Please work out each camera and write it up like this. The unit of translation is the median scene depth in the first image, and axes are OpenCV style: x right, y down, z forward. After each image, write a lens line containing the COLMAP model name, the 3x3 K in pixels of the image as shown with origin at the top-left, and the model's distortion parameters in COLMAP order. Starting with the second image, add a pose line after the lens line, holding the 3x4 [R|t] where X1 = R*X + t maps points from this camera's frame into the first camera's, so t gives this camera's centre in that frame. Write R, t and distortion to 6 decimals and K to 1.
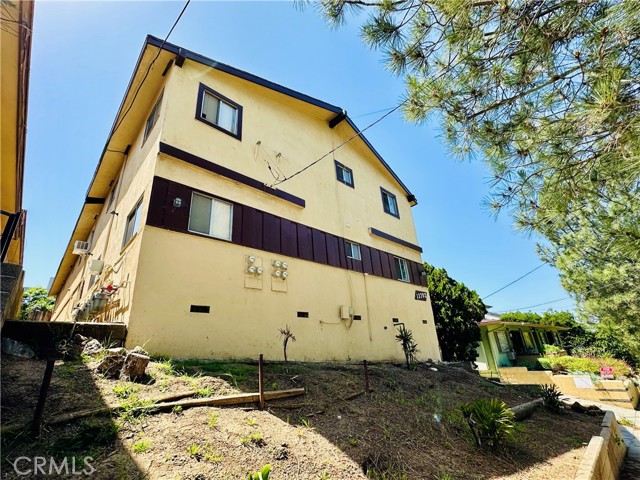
lens RADIAL K [[297.7, 0, 319.2], [0, 297.7, 235.6], [0, 0, 1]] dist [-0.049559, -0.000179]
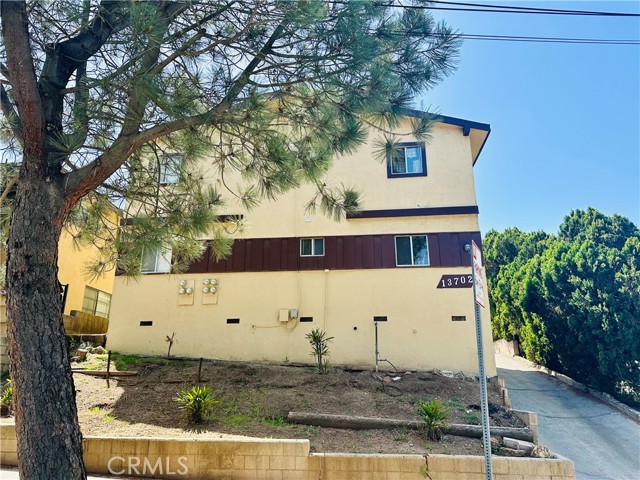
lens RADIAL K [[444.9, 0, 317.2], [0, 444.9, 238.3], [0, 0, 1]] dist [0.001472, -0.028731]
pose [[0.649715, -0.177983, -0.739049, 1.474423], [0.253136, 0.967374, -0.010432, 0.053679], [0.716794, -0.180302, 0.673571, 0.120216]]
